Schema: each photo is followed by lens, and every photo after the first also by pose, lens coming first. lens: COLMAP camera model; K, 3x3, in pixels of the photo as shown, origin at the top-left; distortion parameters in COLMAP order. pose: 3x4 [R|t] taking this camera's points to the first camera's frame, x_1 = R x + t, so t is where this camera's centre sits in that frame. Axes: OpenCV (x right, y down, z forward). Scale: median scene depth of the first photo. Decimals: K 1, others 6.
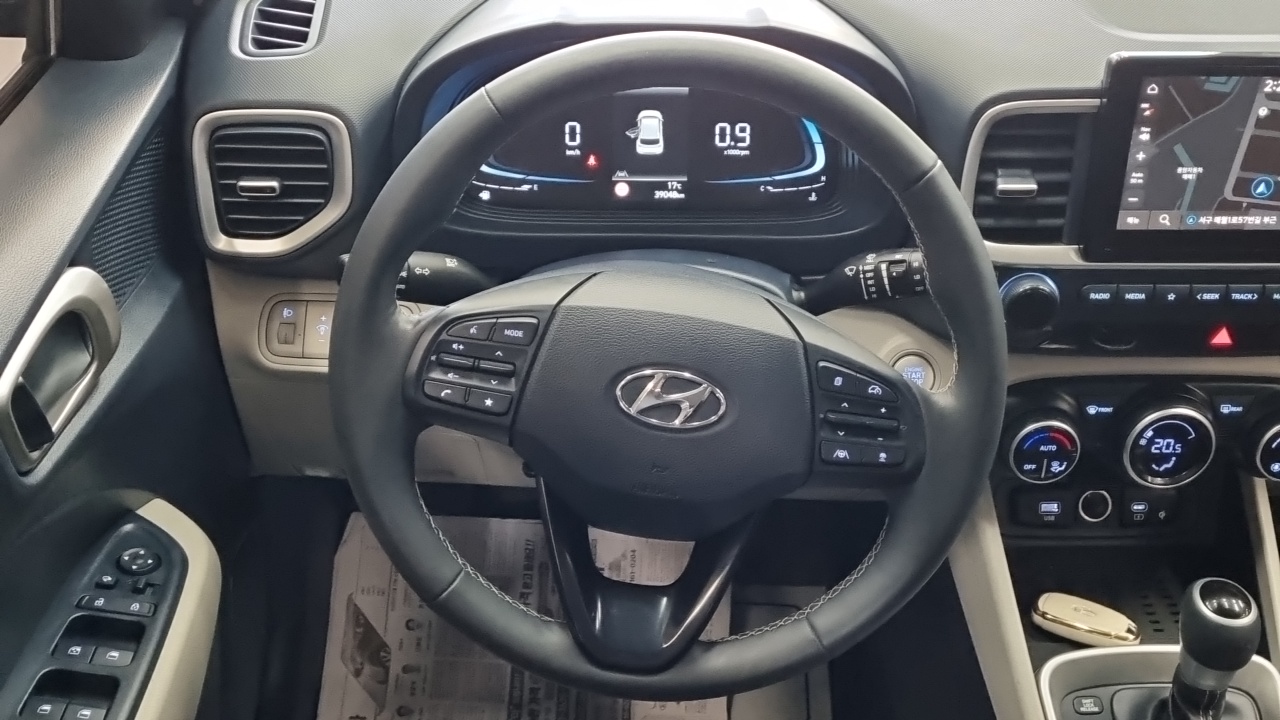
lens RADIAL K [[1449.8, 0, 638.4], [0, 1449.8, 326.2], [0, 0, 1]] dist [0.052112, -0.015183]
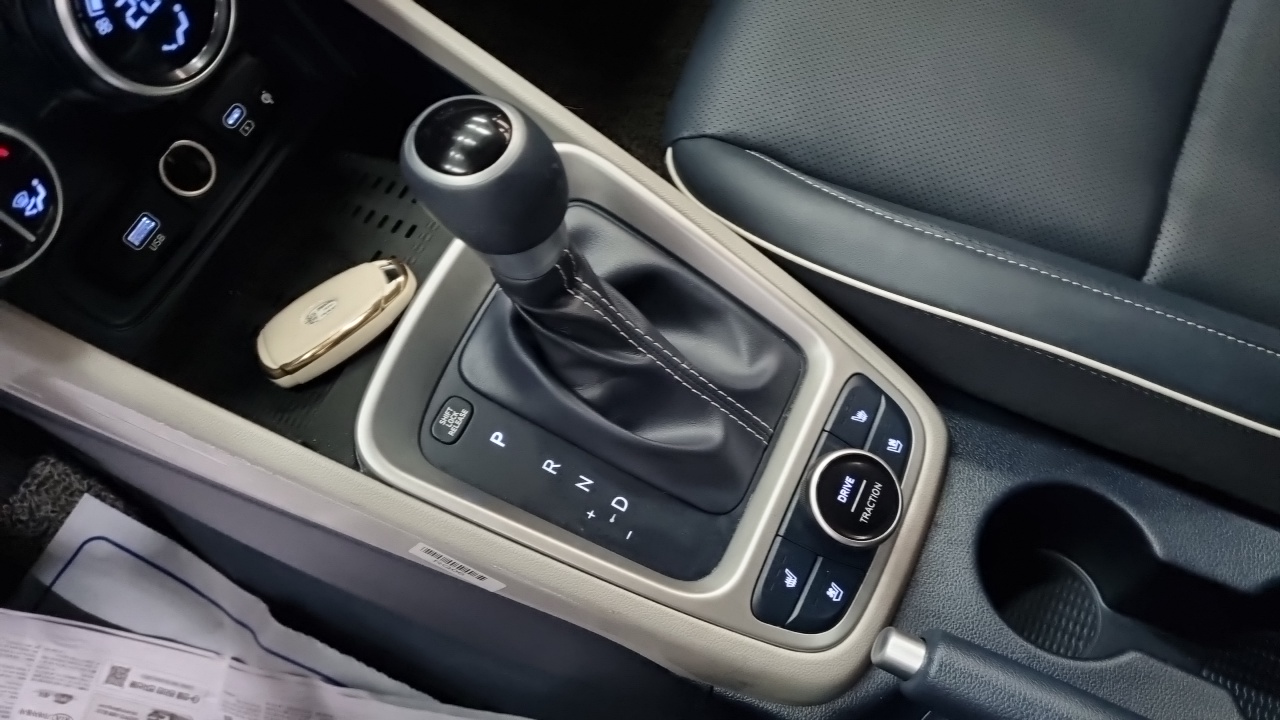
lens RADIAL K [[972.8, 0, 648.9], [0, 972.8, 344.1], [0, 0, 1]] dist [0.065012, -0.078599]
pose [[0.477278, -0.818565, 0.319620, 0.259350], [0.635070, 0.572693, 0.518371, 0.090436], [-0.607365, -0.044426, 0.793180, 0.674952]]
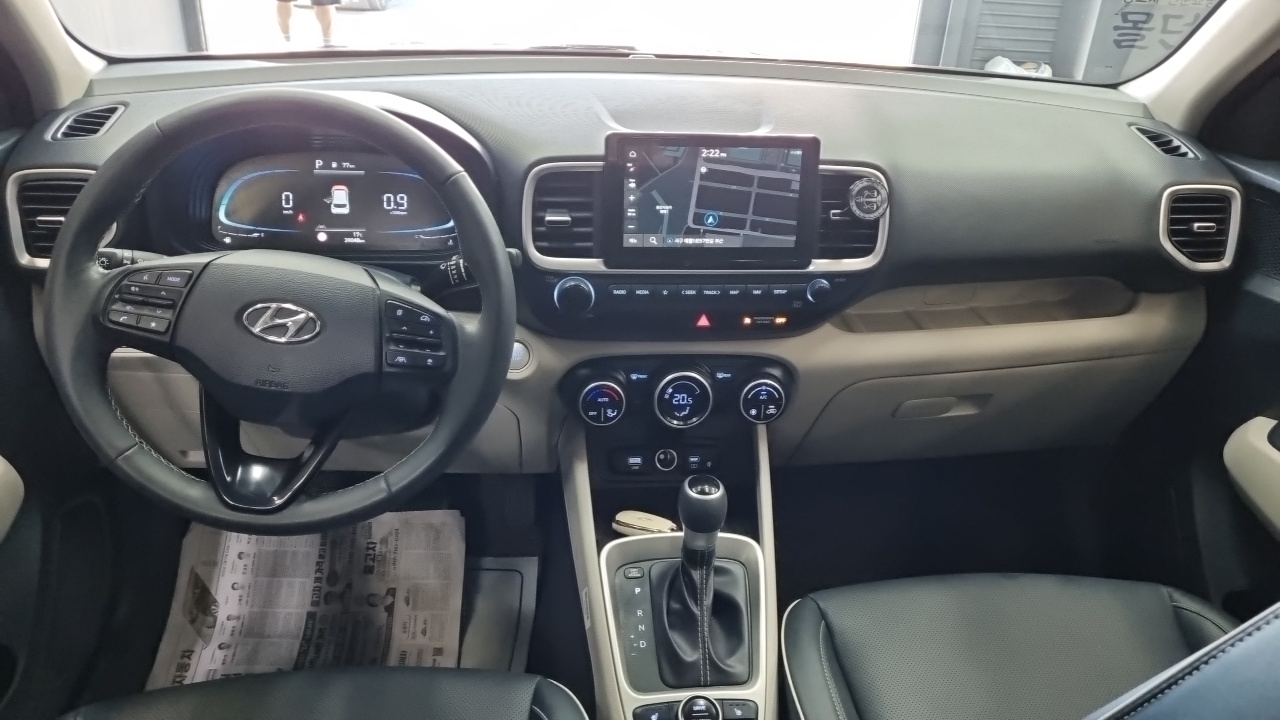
lens RADIAL K [[972.8, 0, 648.9], [0, 972.8, 344.1], [0, 0, 1]] dist [0.065012, -0.078599]
pose [[0.997657, -0.013166, 0.067135, 0.275839], [0.023978, 0.986354, -0.162882, 0.204188], [-0.064074, 0.164110, 0.984359, -0.019918]]
